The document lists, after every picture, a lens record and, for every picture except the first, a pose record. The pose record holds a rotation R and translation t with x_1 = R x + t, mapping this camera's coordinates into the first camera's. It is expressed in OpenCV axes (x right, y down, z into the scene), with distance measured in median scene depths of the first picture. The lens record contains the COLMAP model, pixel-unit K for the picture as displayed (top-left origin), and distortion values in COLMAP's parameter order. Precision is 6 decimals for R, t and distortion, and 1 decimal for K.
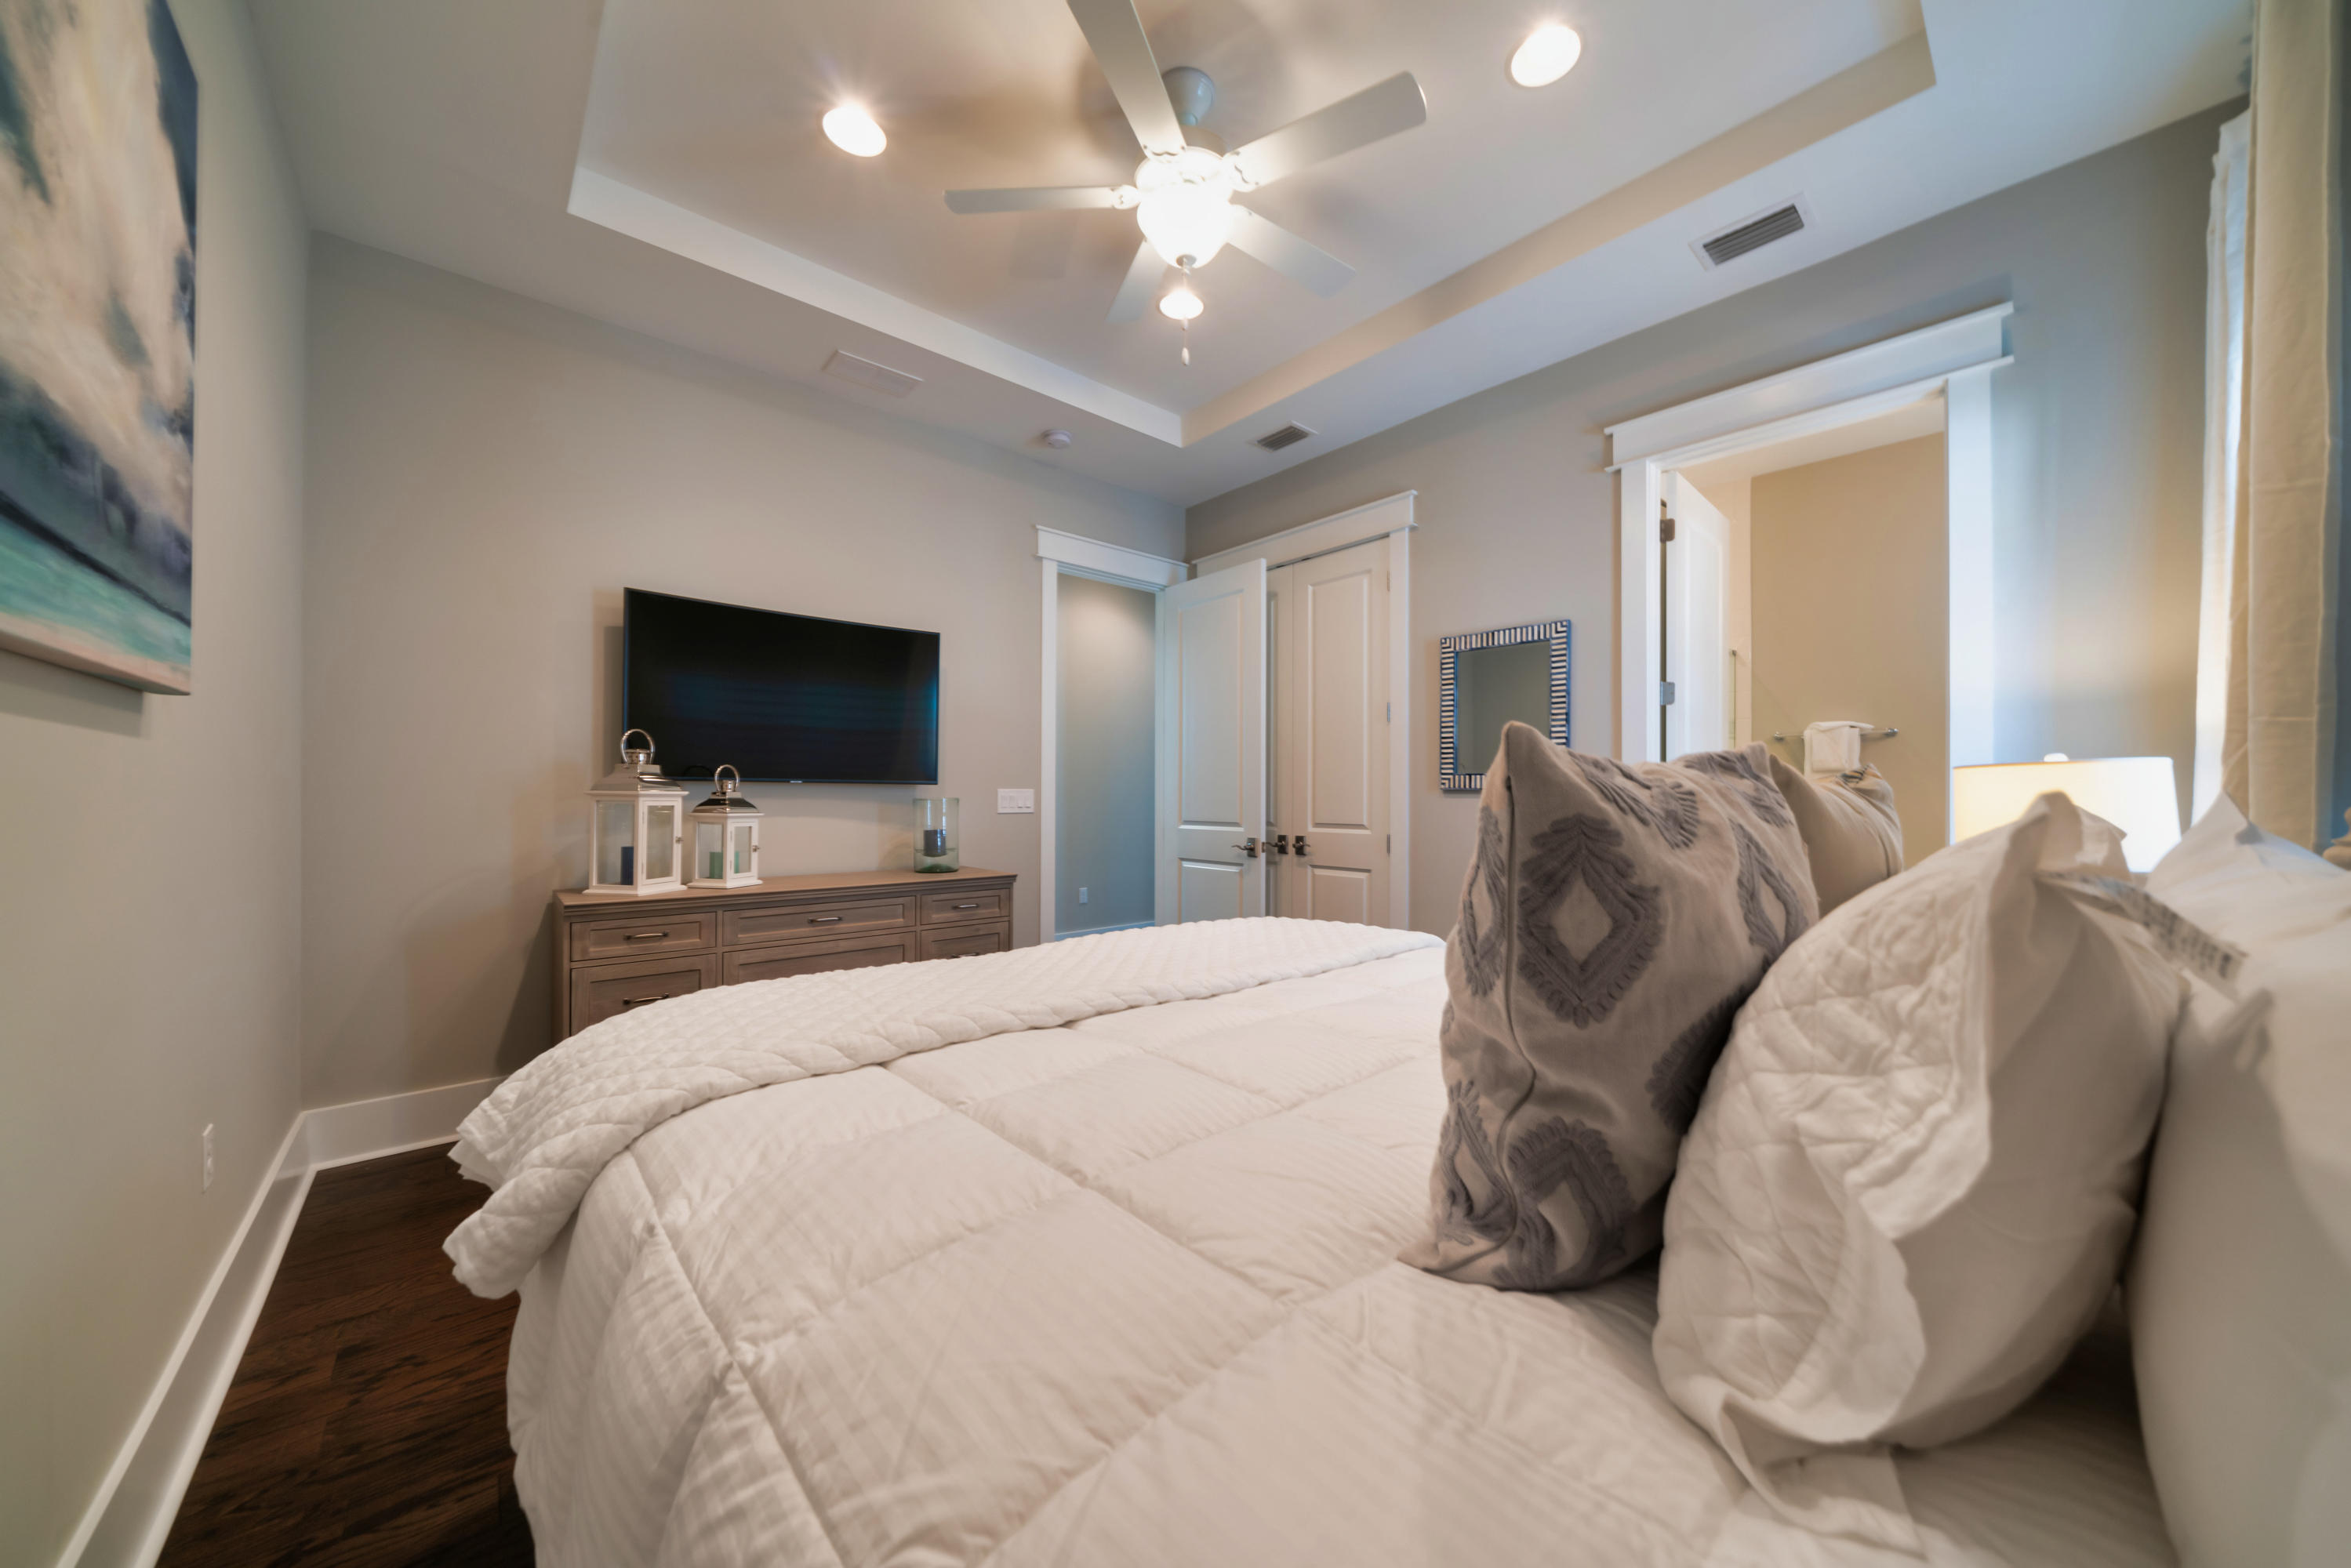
lens RADIAL K [[812.7, 0, 1185.0], [0, 812.7, 786.5], [0, 0, 1]] dist [-0.002031, -0.000387]
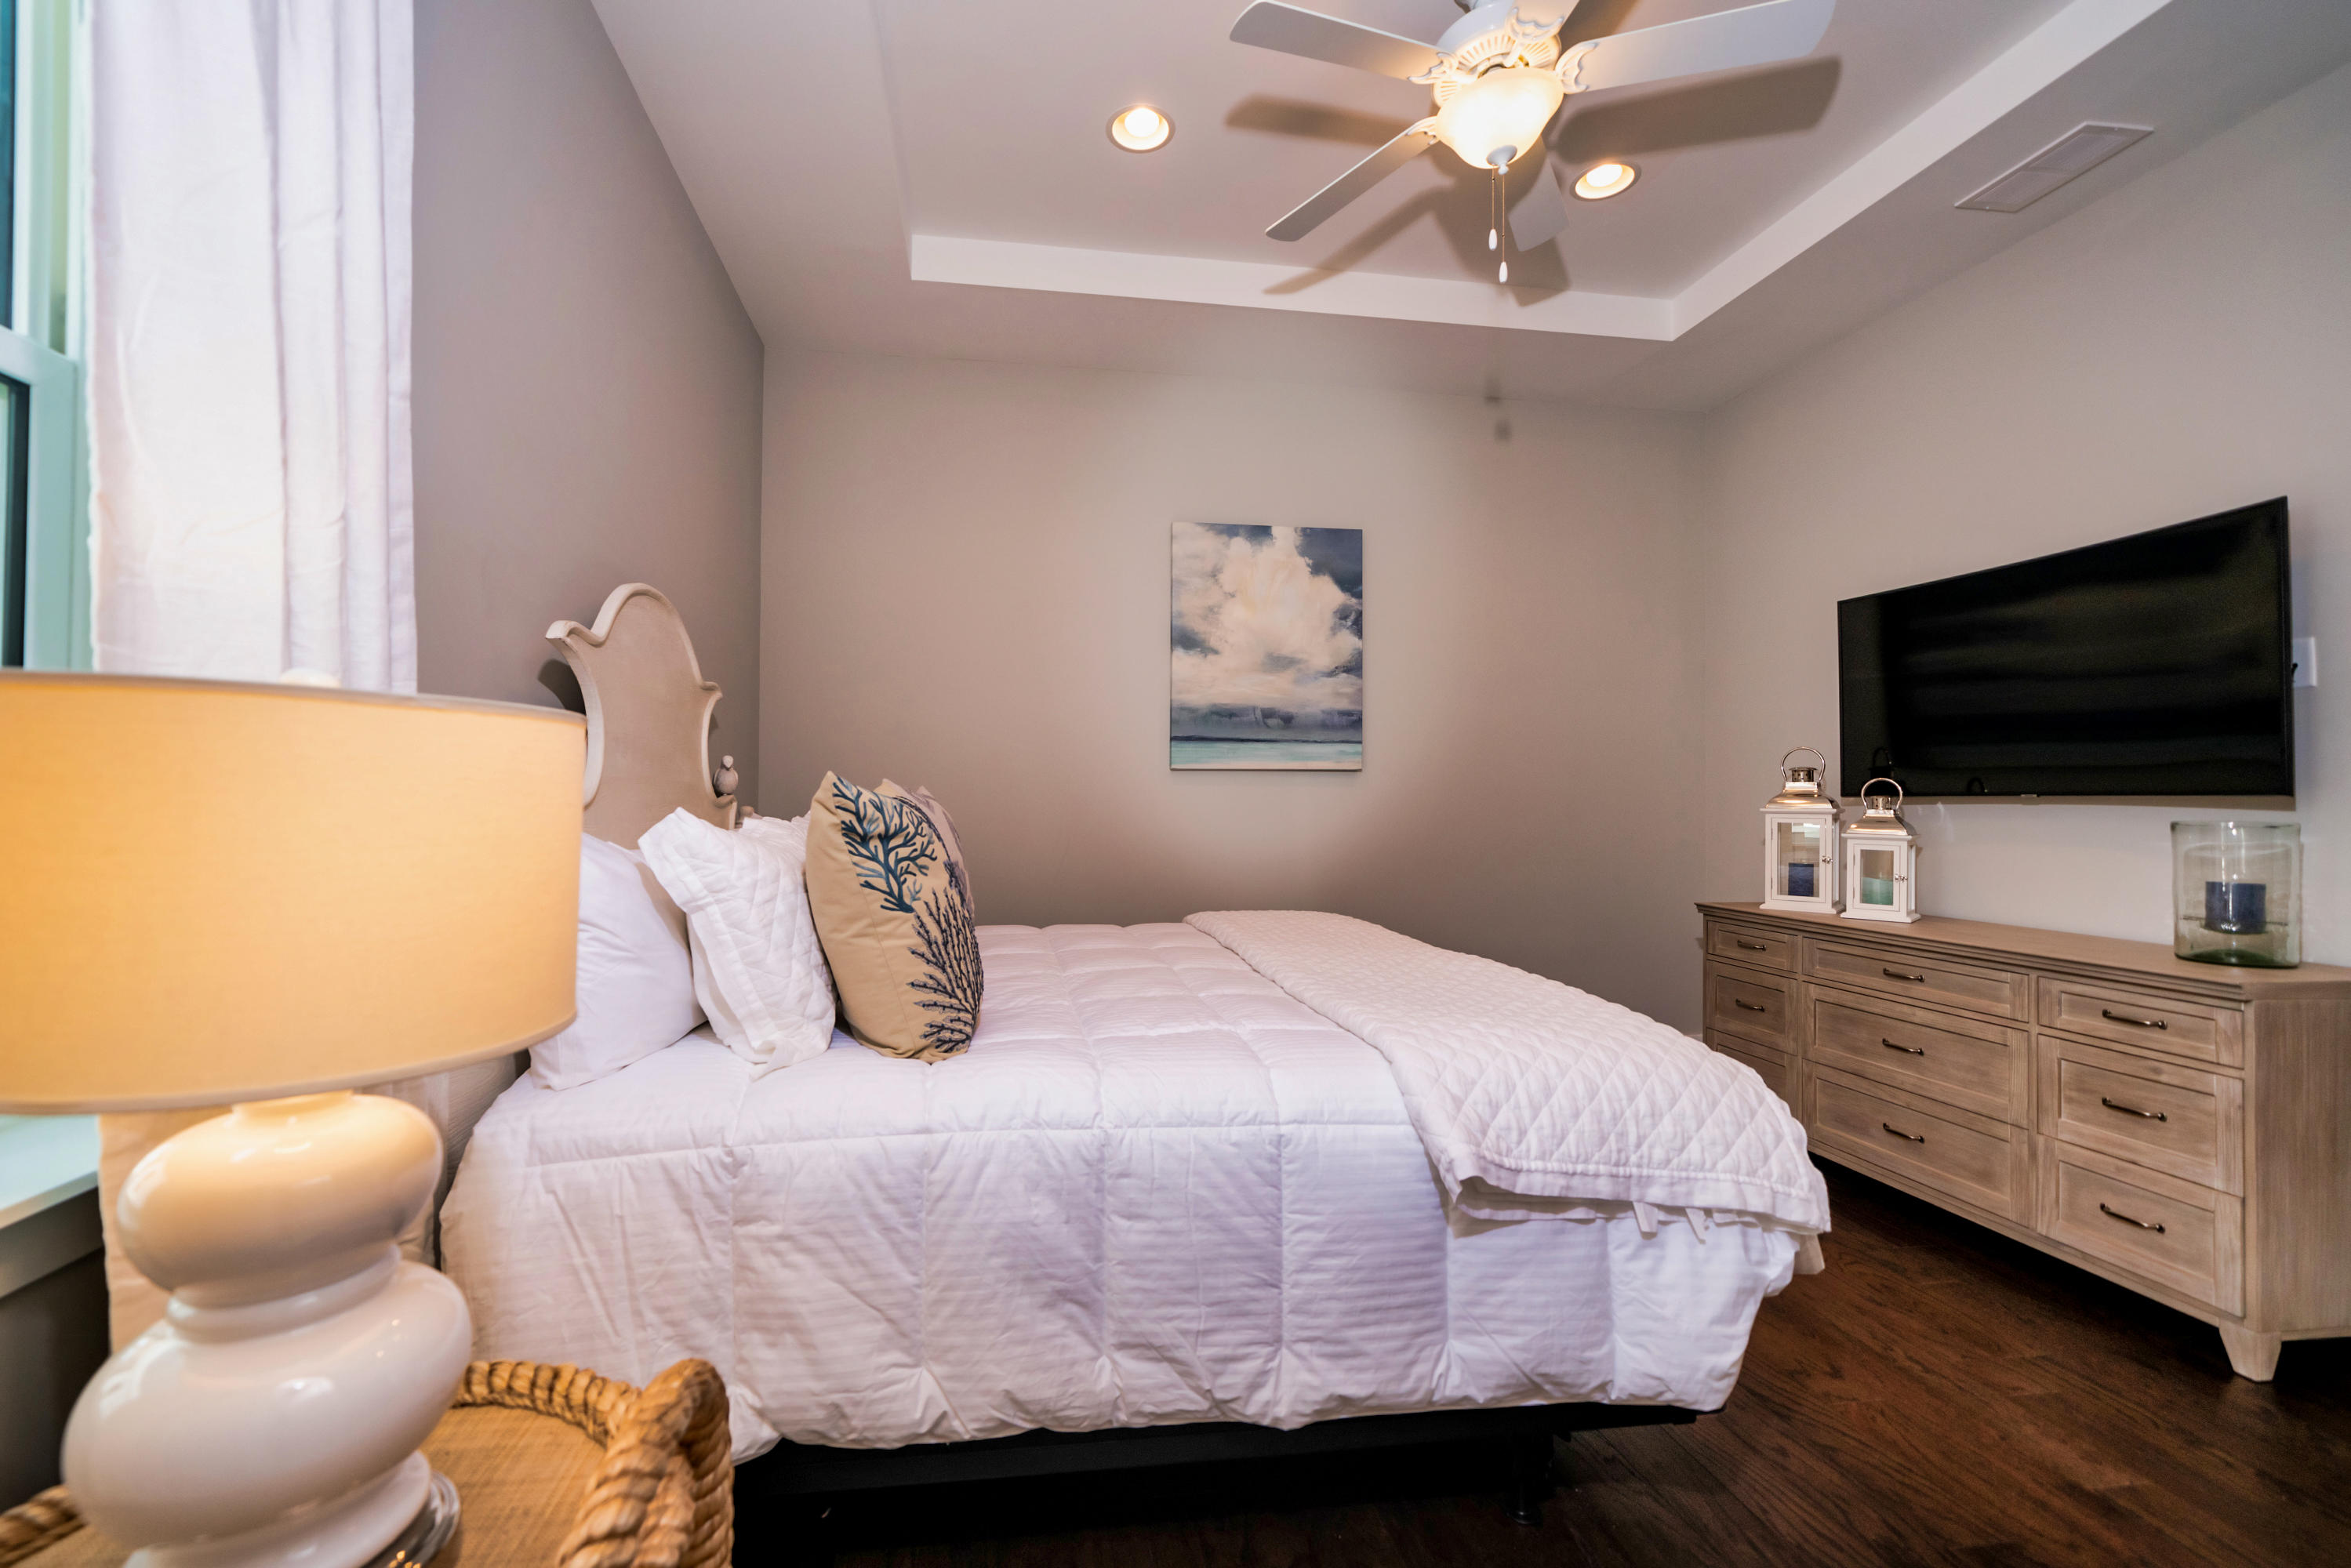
lens RADIAL K [[964.9, 0, 1121.5], [0, 964.9, 784.8], [0, 0, 1]] dist [-0.001808, -0.000772]
pose [[-0.558818, -0.018605, -0.829081, 0.747923], [0.001657, 0.999721, -0.023552, 0.001701], [0.829289, -0.014535, -0.558632, 0.899822]]
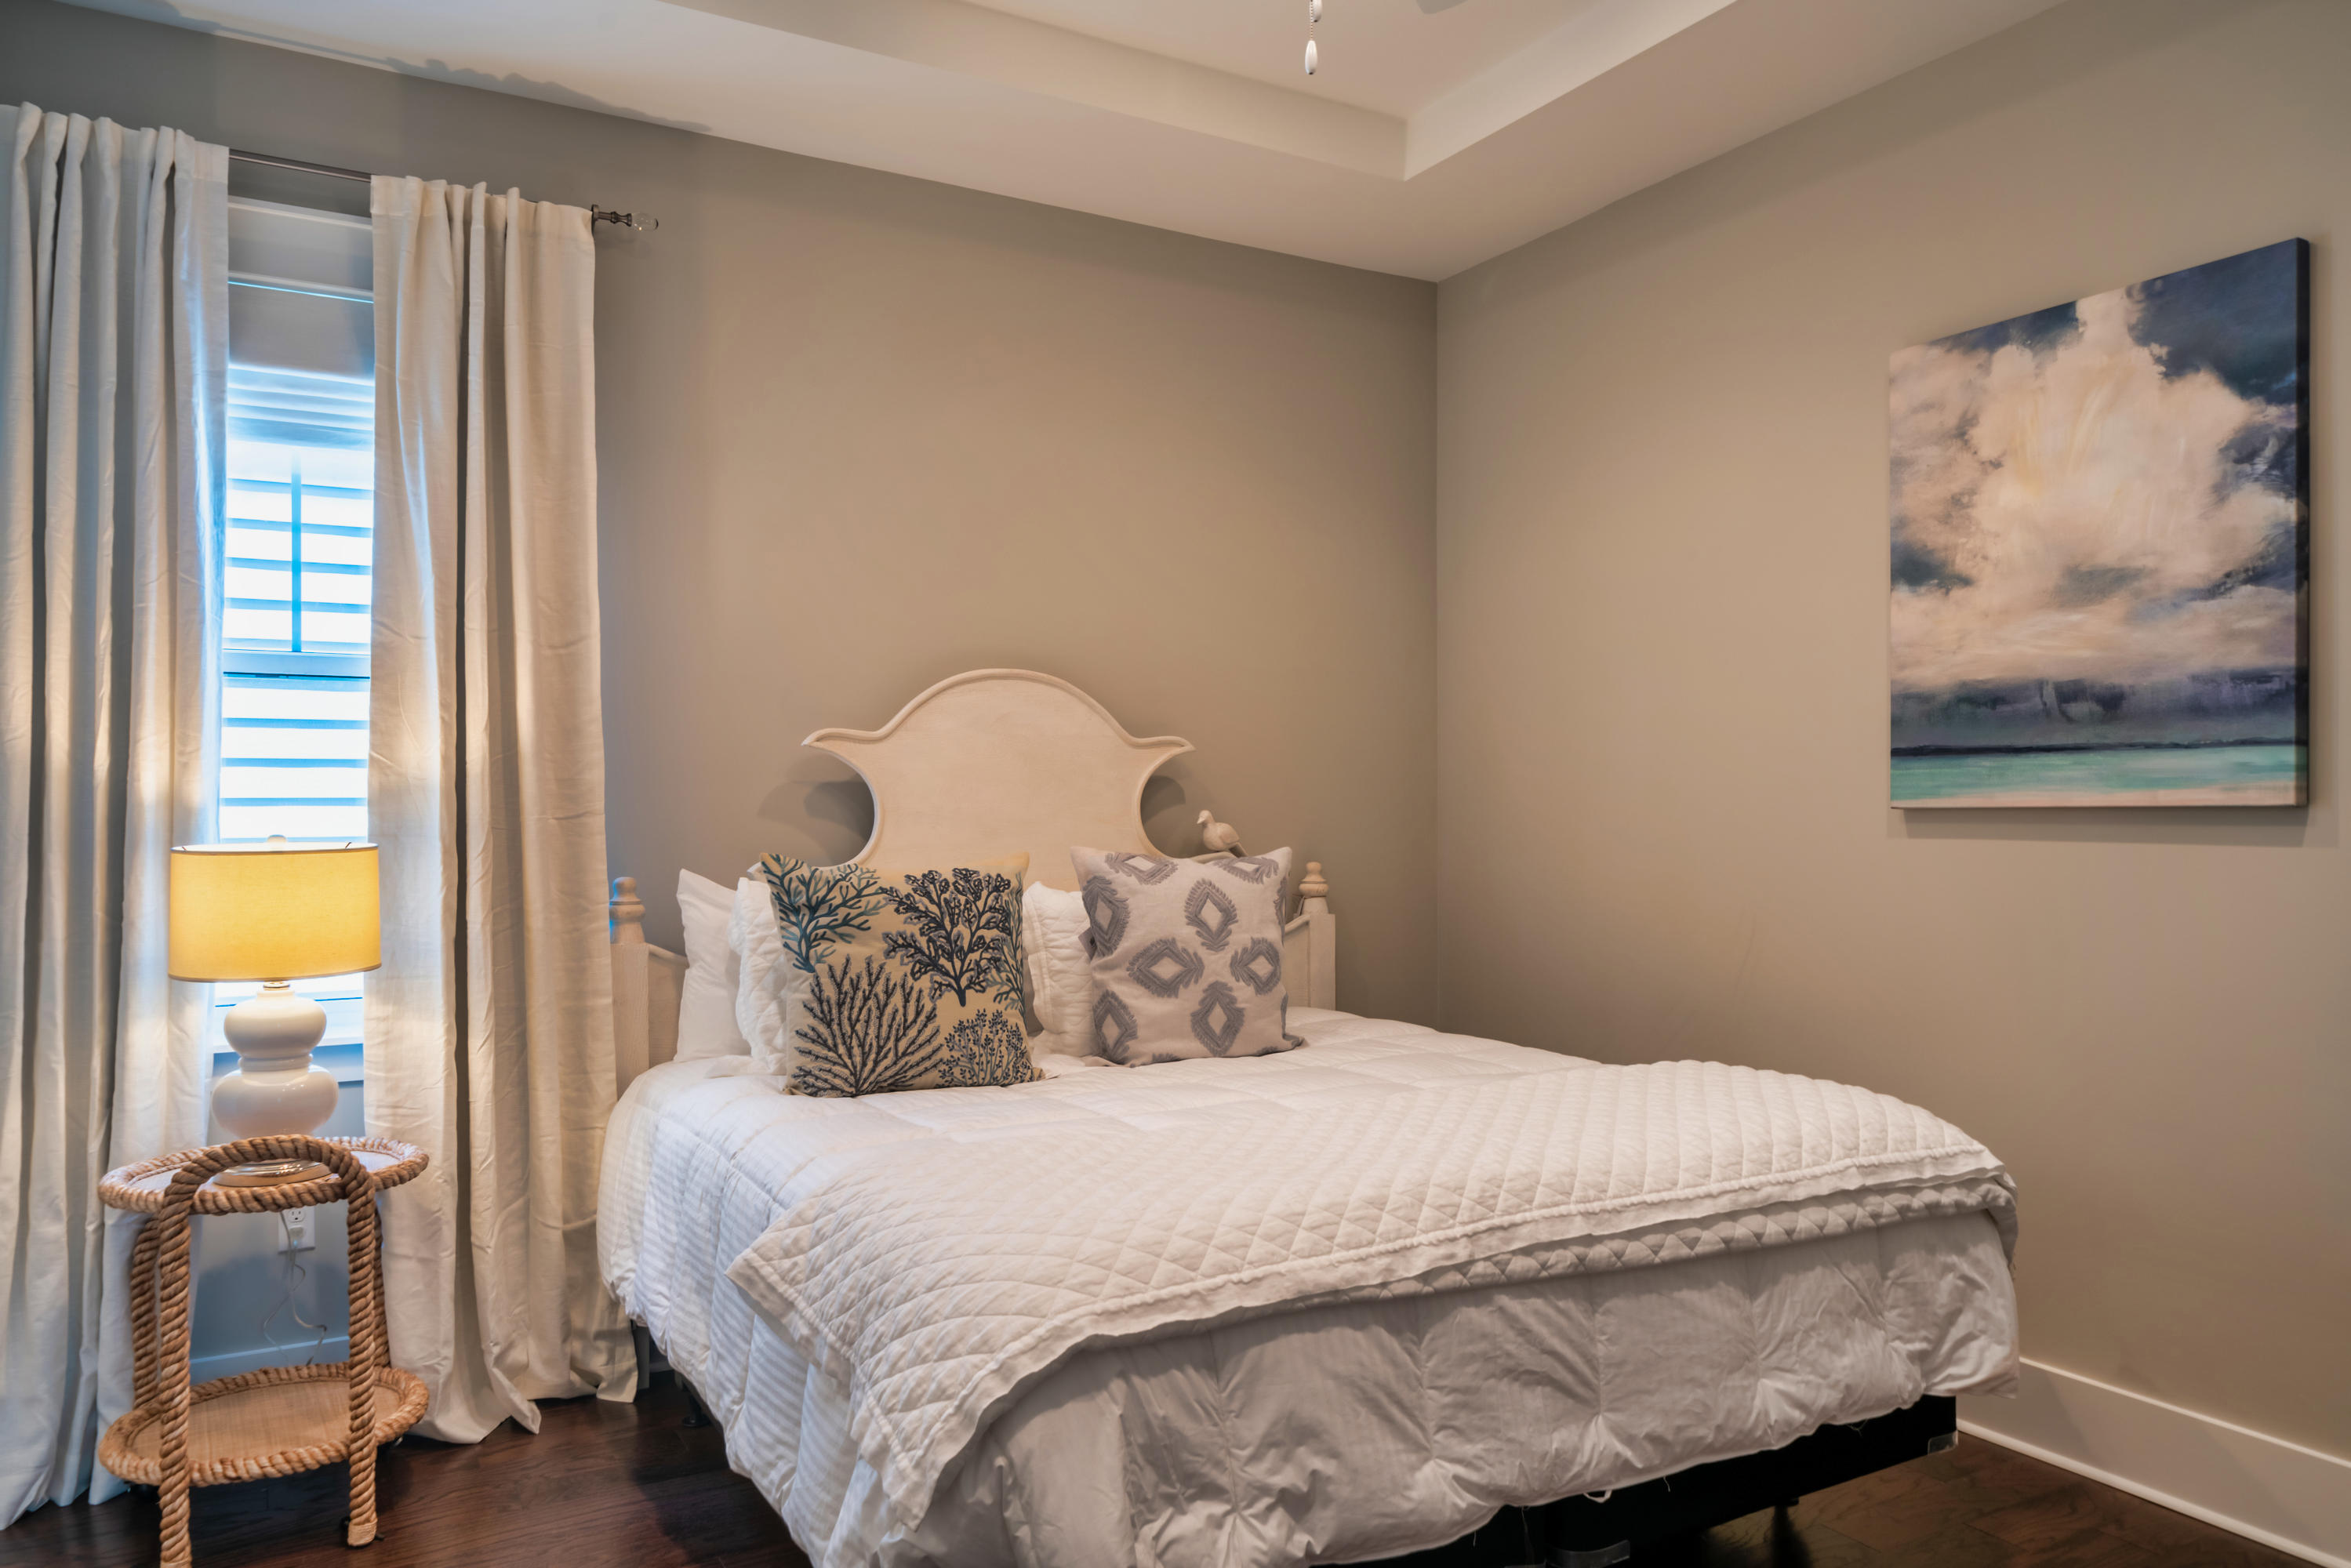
lens RADIAL K [[1603.0, 0, 1173.0], [0, 1603.0, 795.1], [0, 0, 1]] dist [0.023509, -0.001634]
pose [[-0.979942, 0.001865, 0.199276, -0.080193], [-0.001745, 0.999838, -0.017940, -0.037870], [-0.199277, -0.017928, -0.979779, 1.489300]]
